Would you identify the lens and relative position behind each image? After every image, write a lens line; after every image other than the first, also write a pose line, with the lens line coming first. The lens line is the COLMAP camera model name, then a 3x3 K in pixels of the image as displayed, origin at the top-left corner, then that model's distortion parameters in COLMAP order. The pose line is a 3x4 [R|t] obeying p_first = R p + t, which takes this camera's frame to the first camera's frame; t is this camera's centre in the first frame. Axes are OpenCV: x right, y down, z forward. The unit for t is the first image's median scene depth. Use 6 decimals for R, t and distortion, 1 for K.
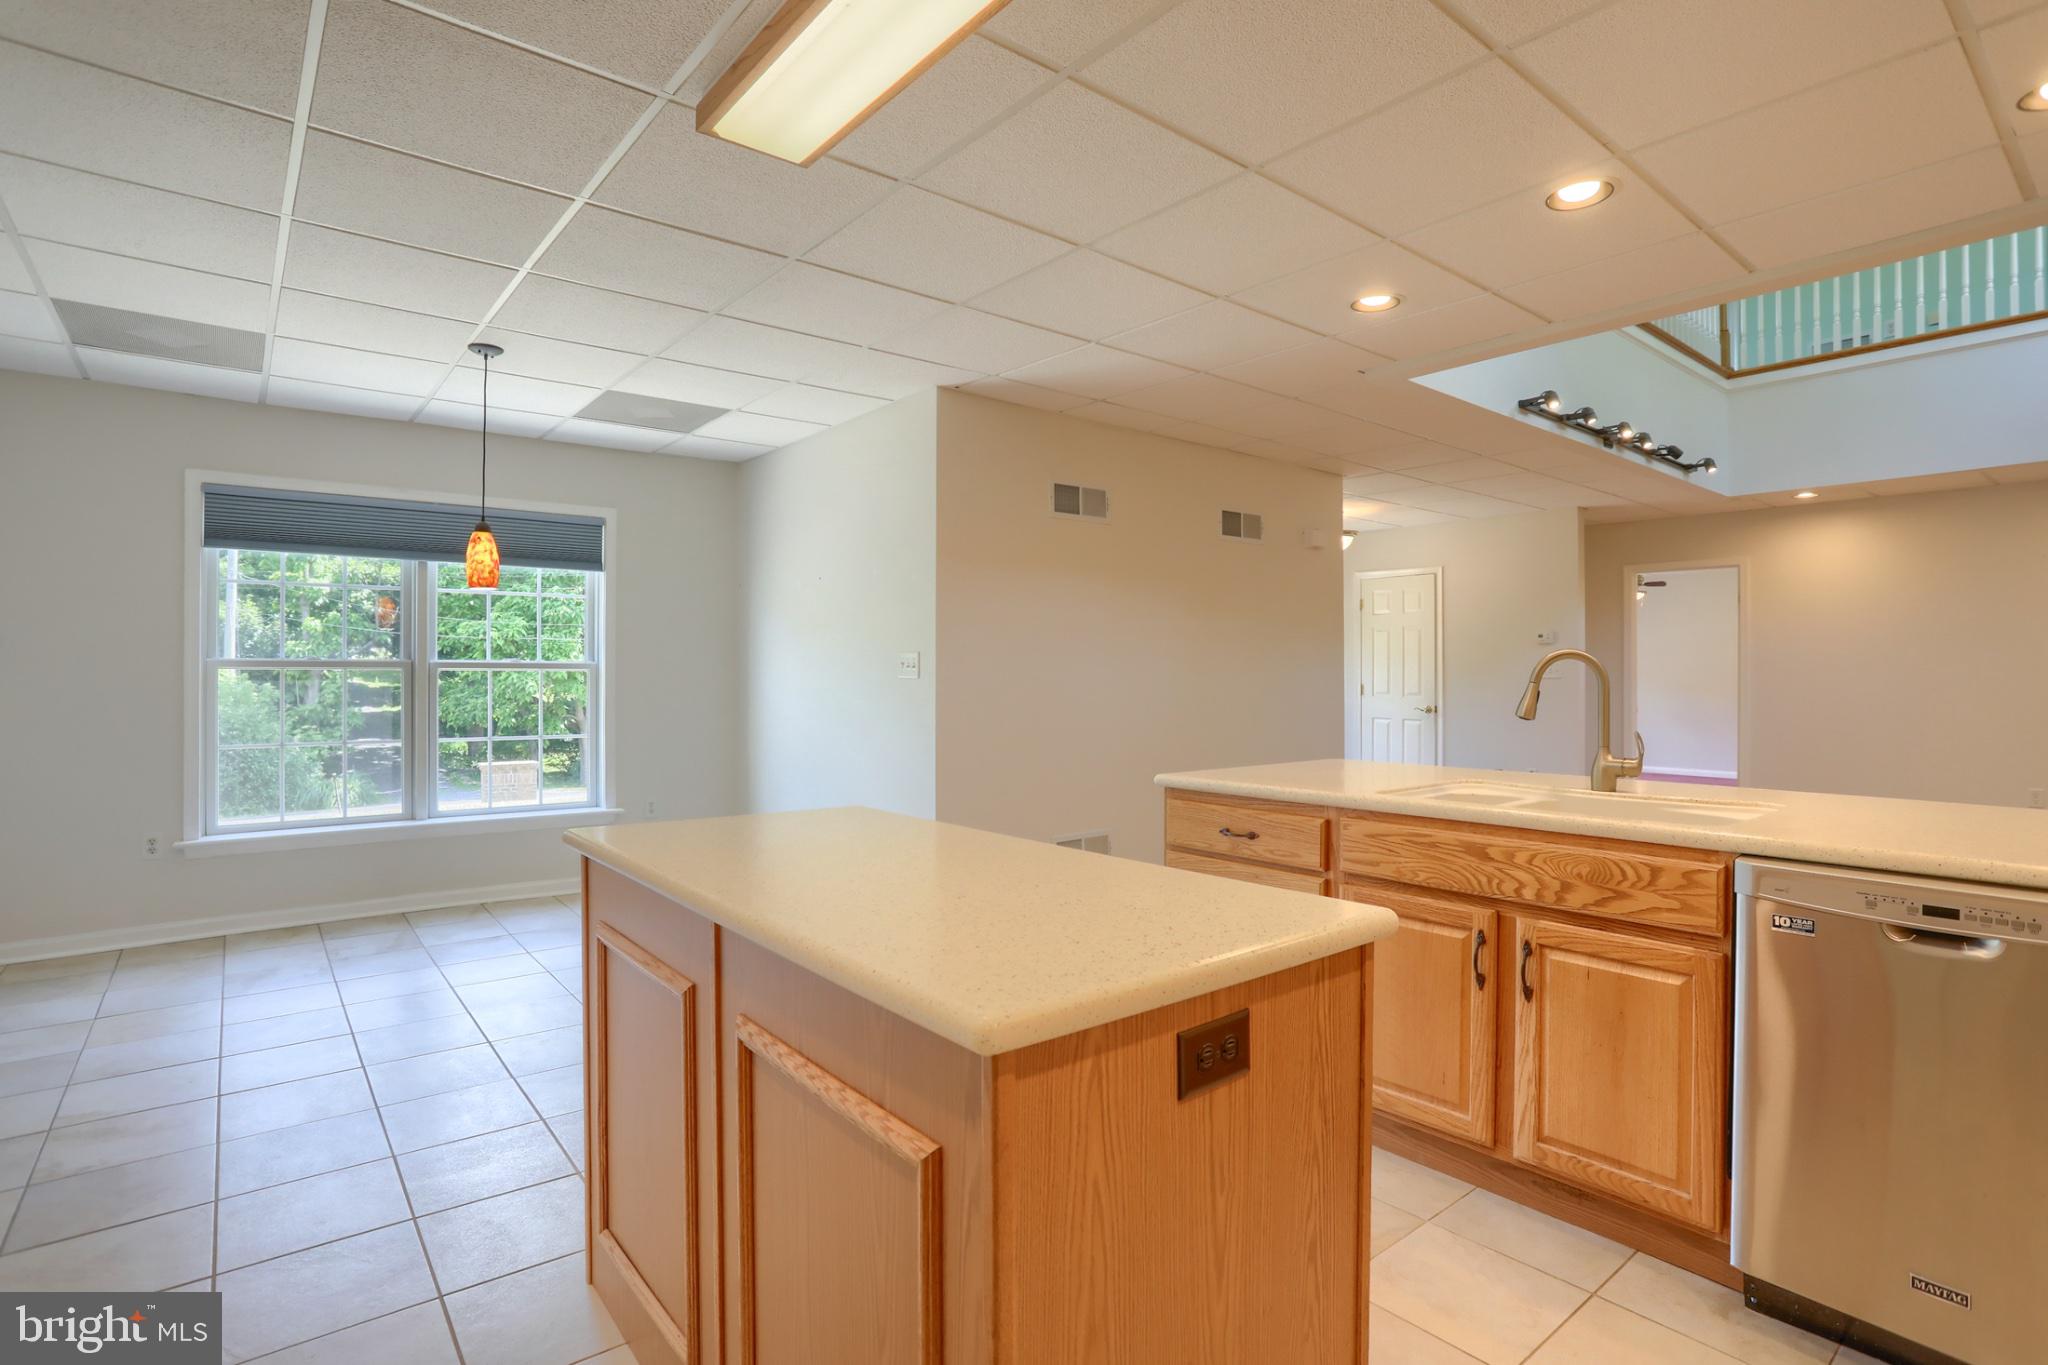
lens RADIAL K [[1012.8, 0, 1030.1], [0, 1012.8, 676.7], [0, 0, 1]] dist [-0.033510, -0.000114]
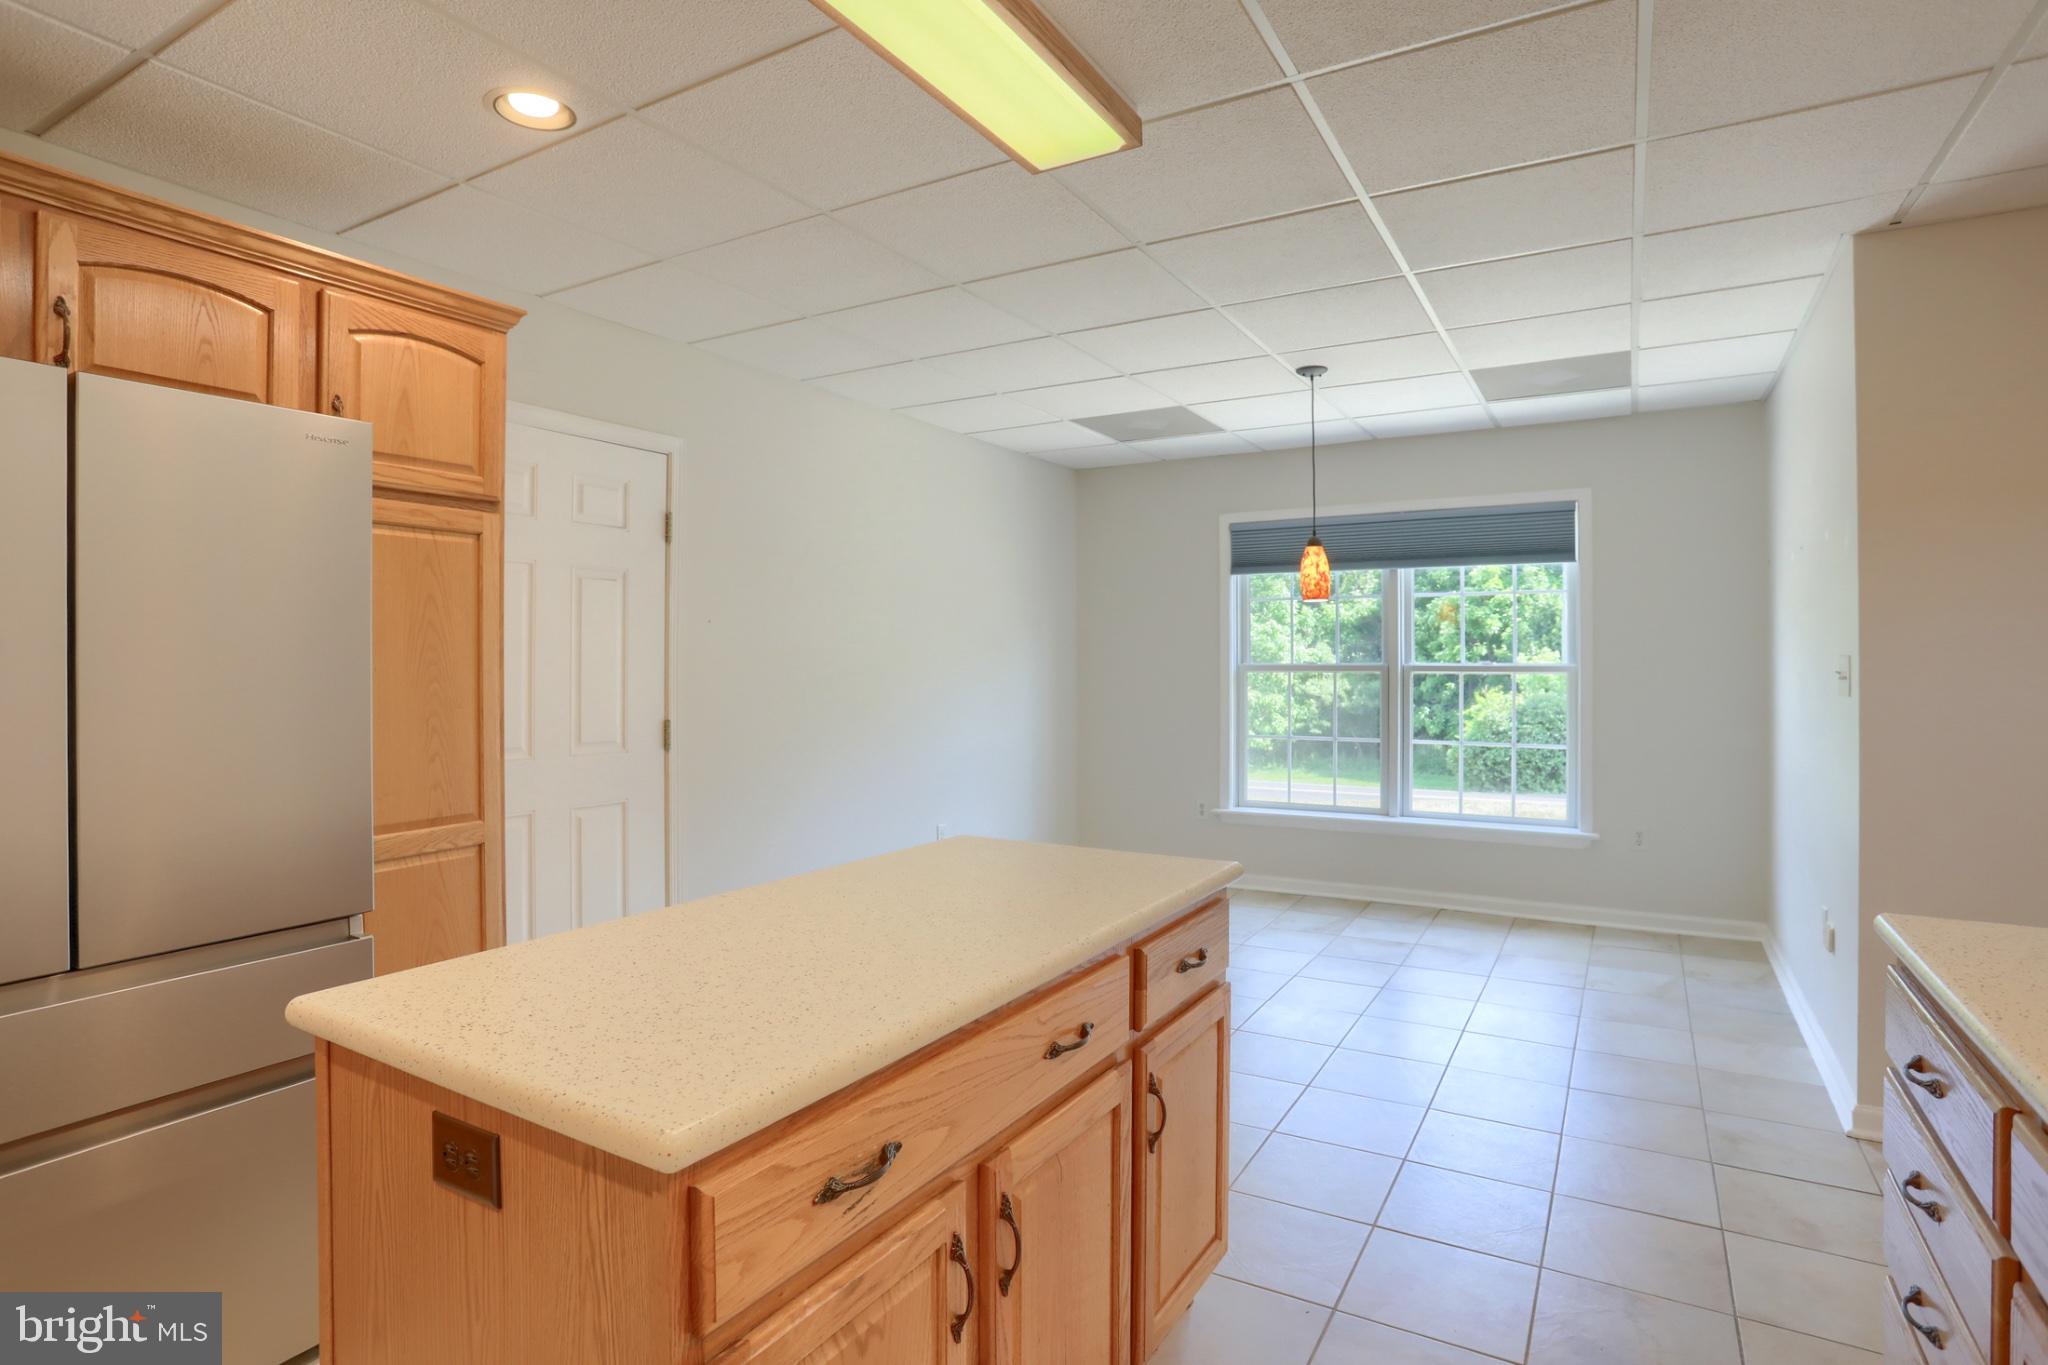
lens RADIAL K [[1048.2, 0, 1019.2], [0, 1048.2, 663.5], [0, 0, 1]] dist [-0.092767, 0.044858]
pose [[0.344060, 0.000139, -0.938948, 0.313300], [-0.001003, 0.999999, -0.000219, -0.019239], [0.938947, 0.001017, 0.344059, 0.298554]]
